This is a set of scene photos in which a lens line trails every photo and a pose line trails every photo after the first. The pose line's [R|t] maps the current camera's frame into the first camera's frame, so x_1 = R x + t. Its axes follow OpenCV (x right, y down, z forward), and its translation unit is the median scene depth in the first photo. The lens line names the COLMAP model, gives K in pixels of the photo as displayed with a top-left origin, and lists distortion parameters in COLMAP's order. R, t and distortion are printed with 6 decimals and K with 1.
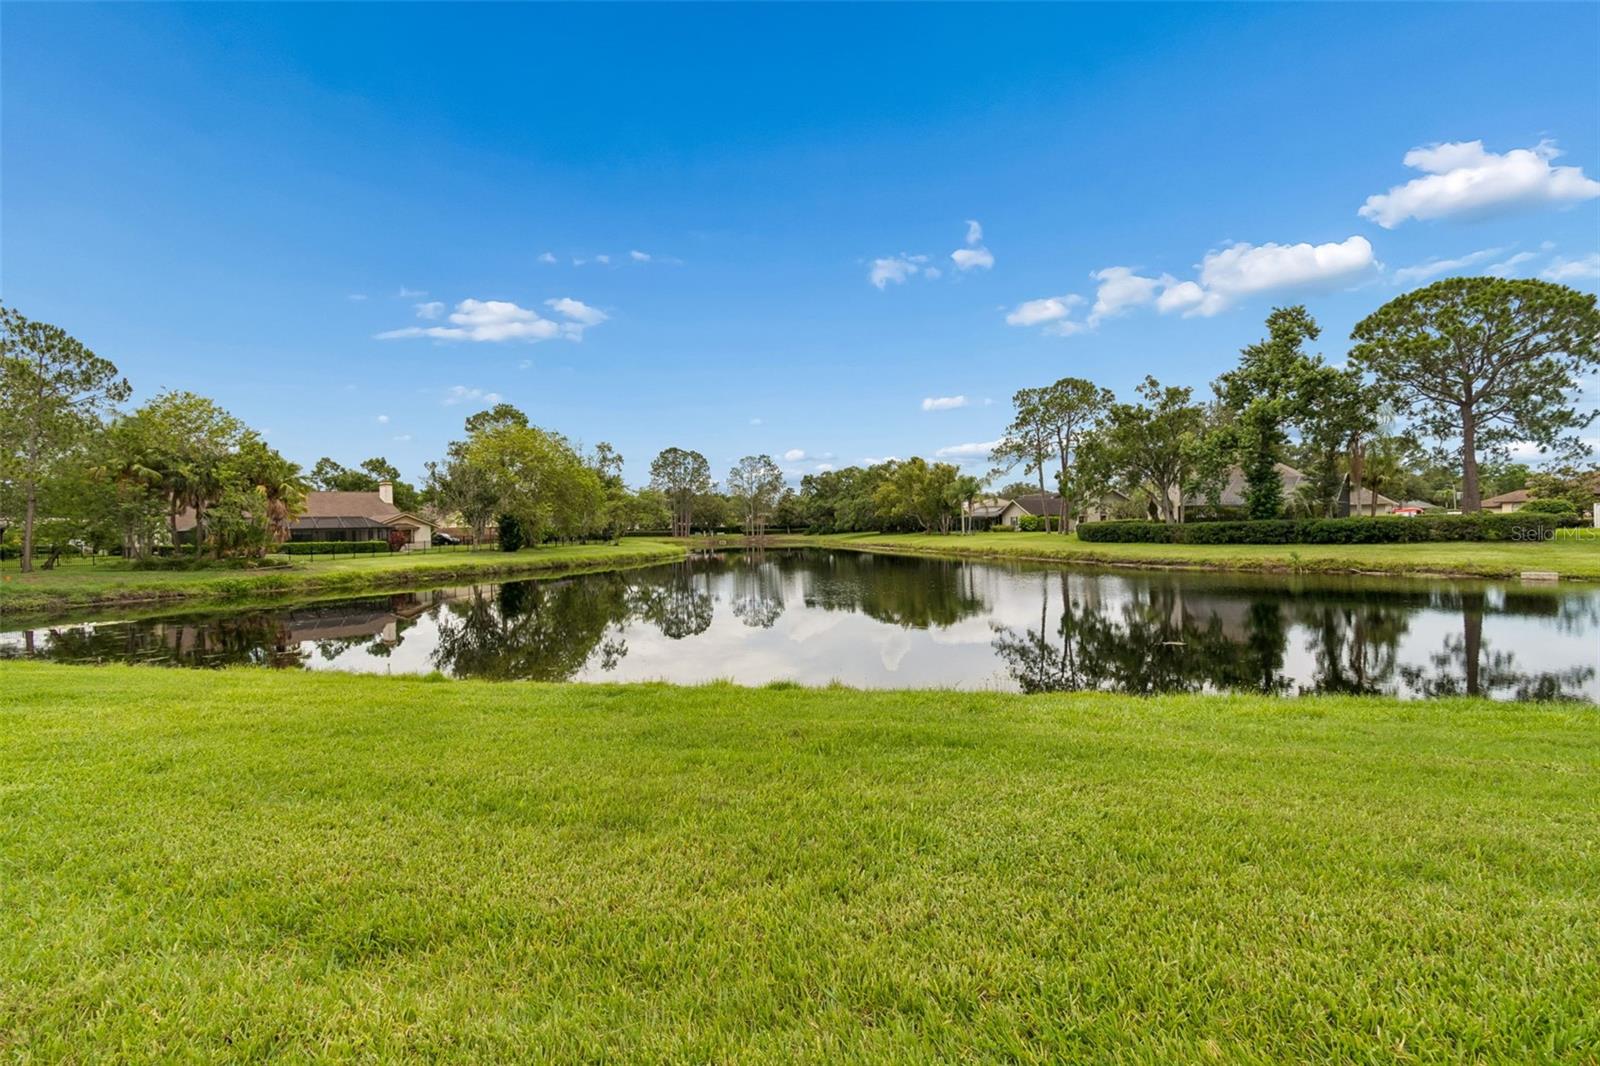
lens RADIAL K [[722.2, 0, 782.6], [0, 722.2, 527.6], [0, 0, 1]] dist [0.008010, -0.002432]
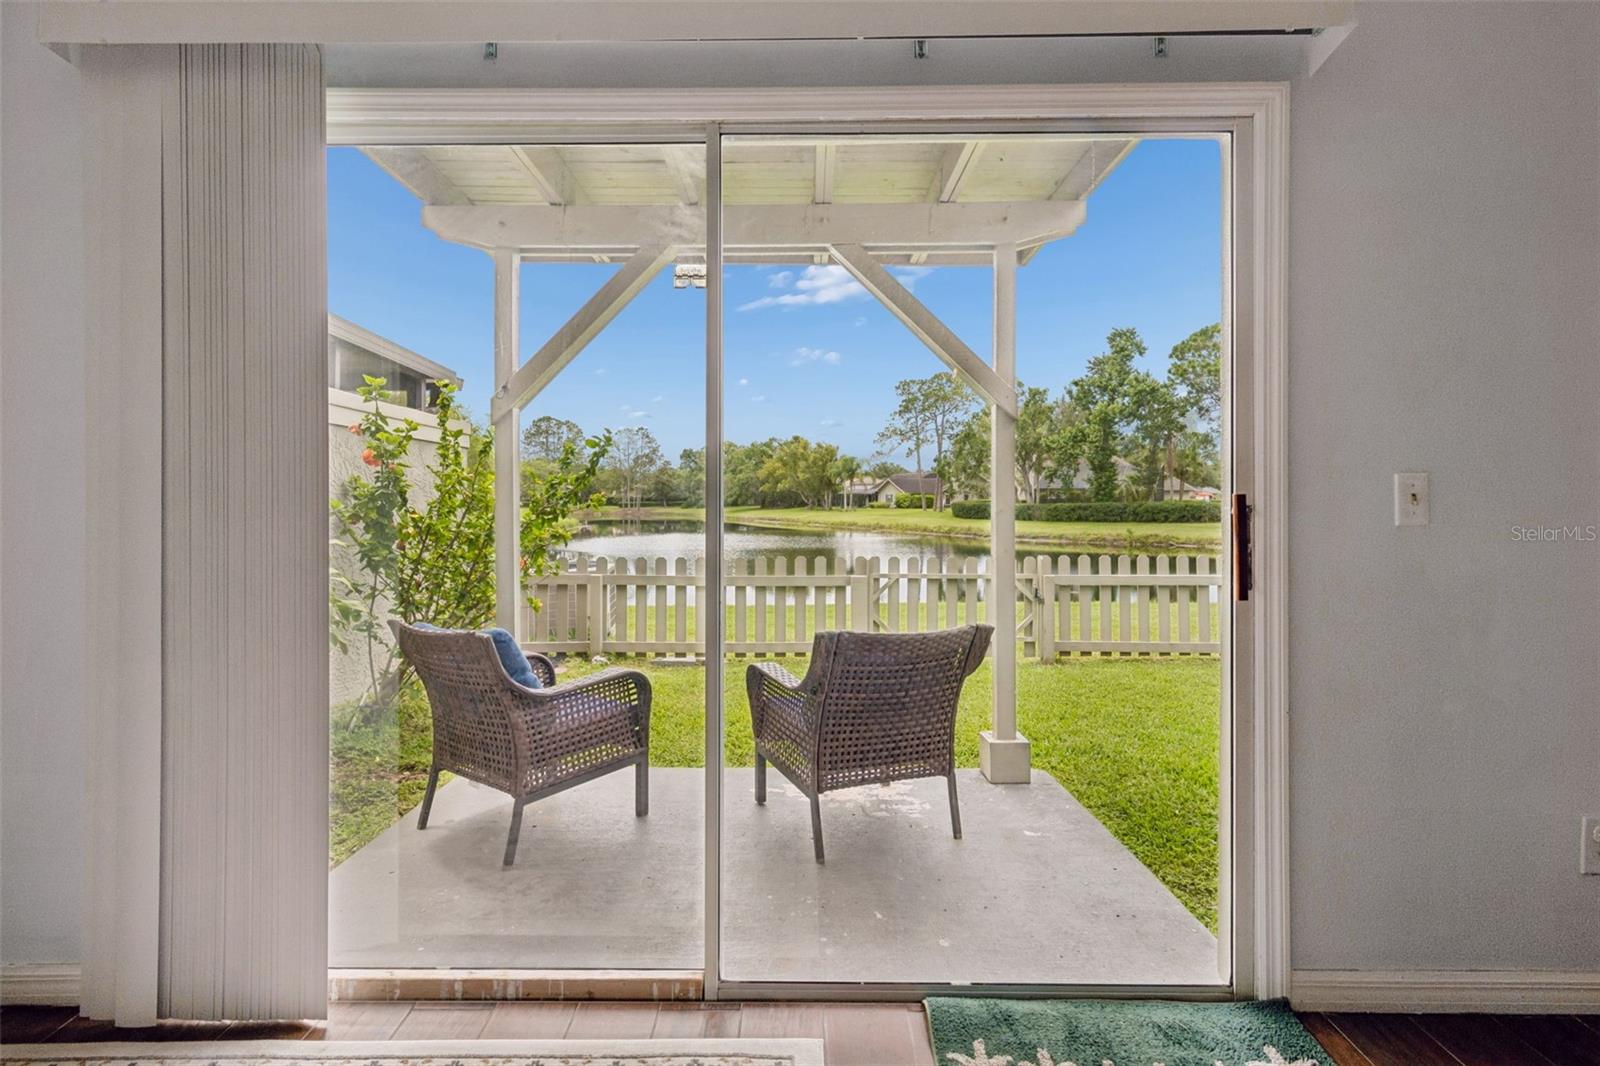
lens RADIAL K [[722.2, 0, 787.8], [0, 722.2, 495.5], [0, 0, 1]] dist [0.008010, -0.002432]
pose [[0.981409, 0.019230, 0.190964, -0.068739], [-0.017668, 0.999795, -0.009879, -0.000340], [-0.191115, 0.006321, 0.981547, -0.069708]]
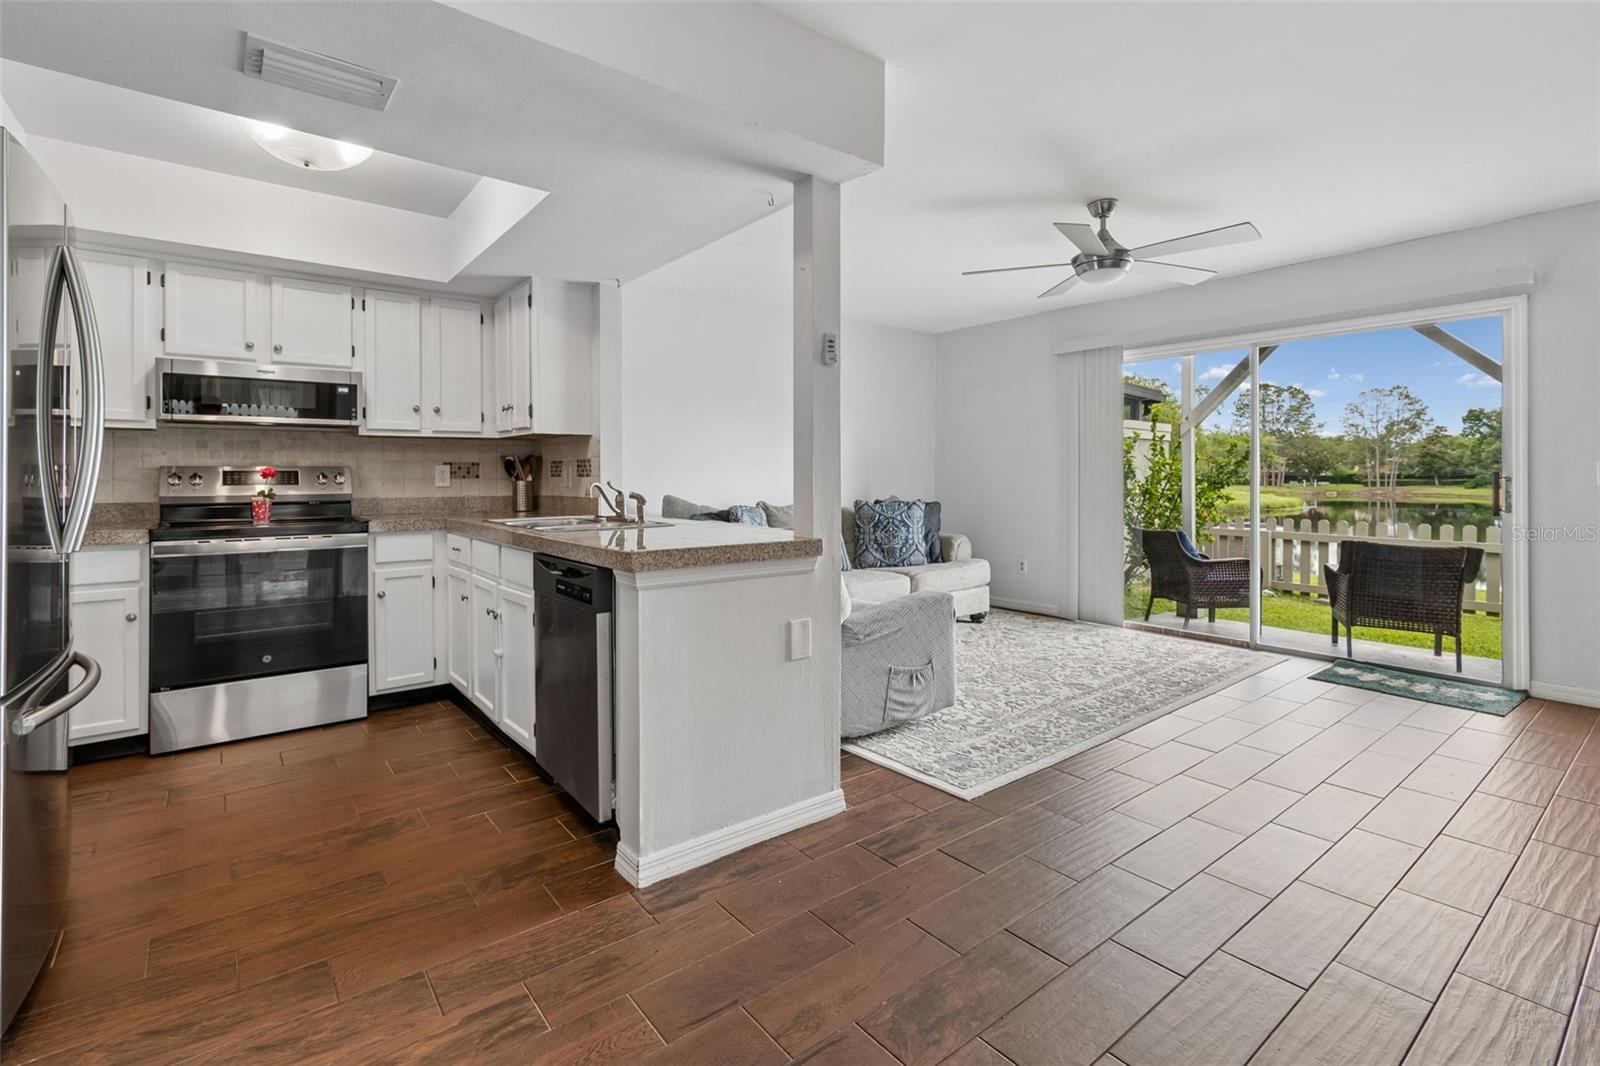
lens RADIAL K [[722.2, 0, 805.3], [0, 722.2, 473.7], [0, 0, 1]] dist [0.008010, -0.002432]
pose [[0.767937, 0.017529, -0.640286, -0.058238], [-0.015864, 0.999839, 0.008346, -0.000386], [0.640329, 0.003748, 0.768092, -0.113247]]
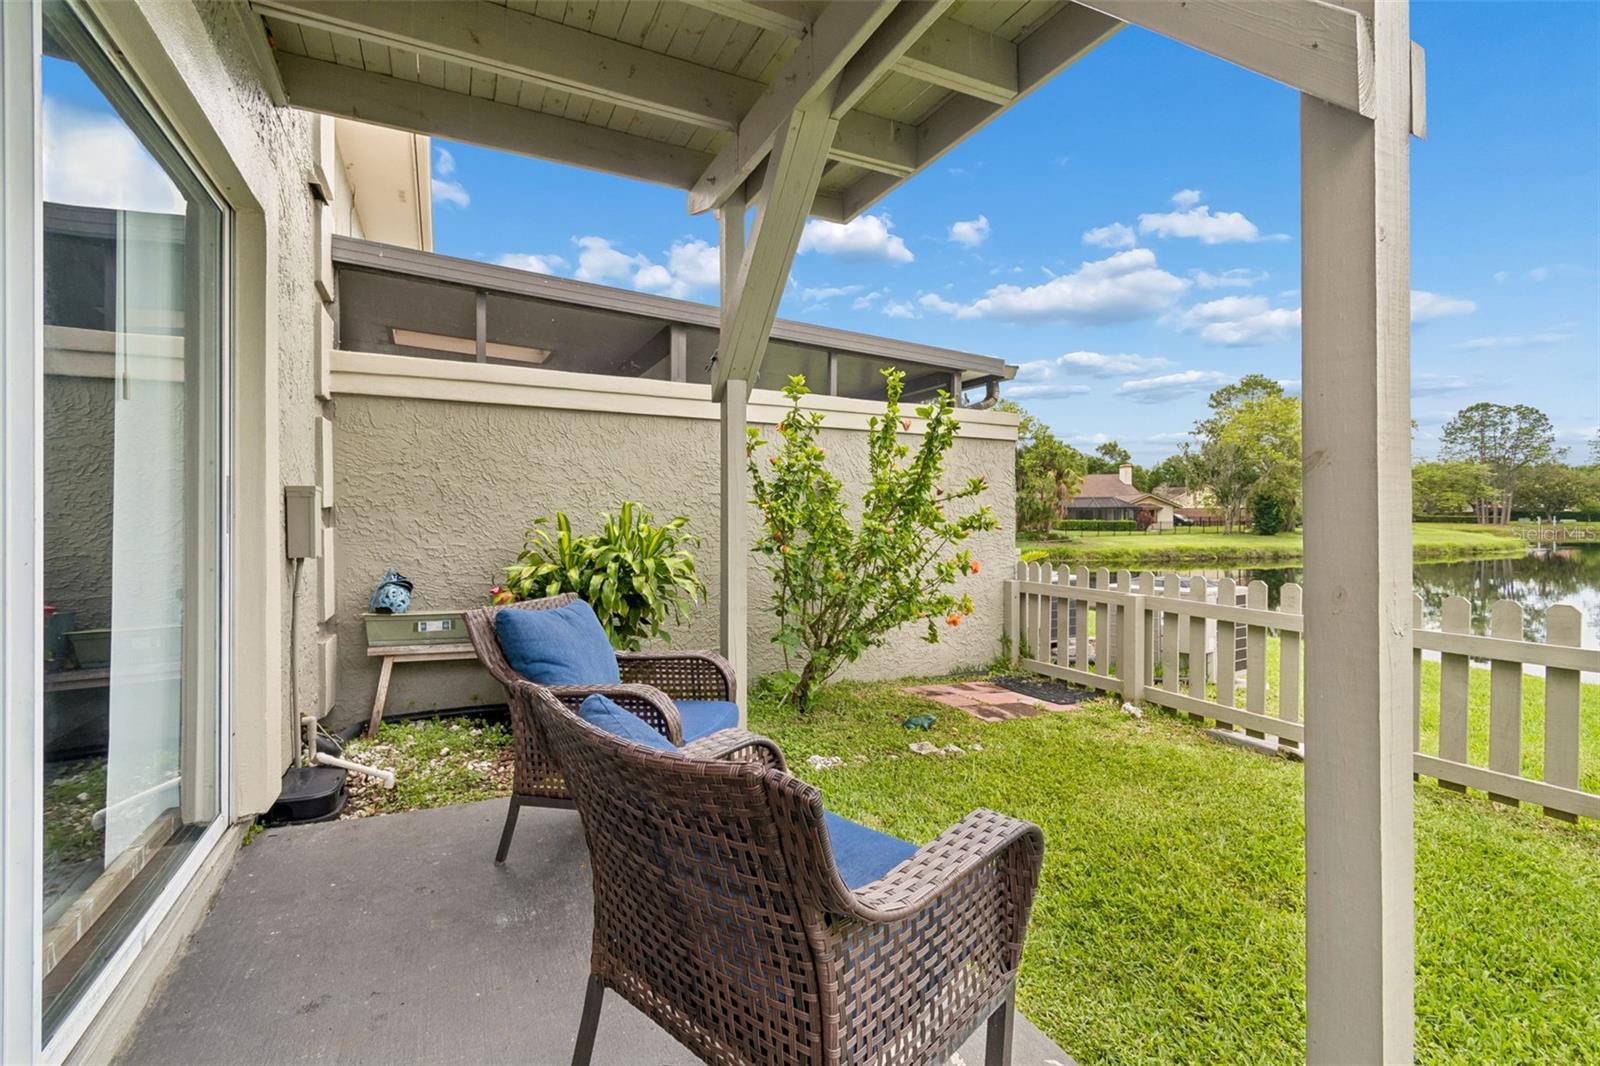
lens RADIAL K [[722.2, 0, 797.3], [0, 722.2, 517.6], [0, 0, 1]] dist [0.008010, -0.002432]
pose [[0.628334, 0.020339, -0.777677, -0.048501], [-0.010117, 0.999787, 0.017974, 0.000601], [0.777878, -0.003426, 0.628407, -0.049636]]
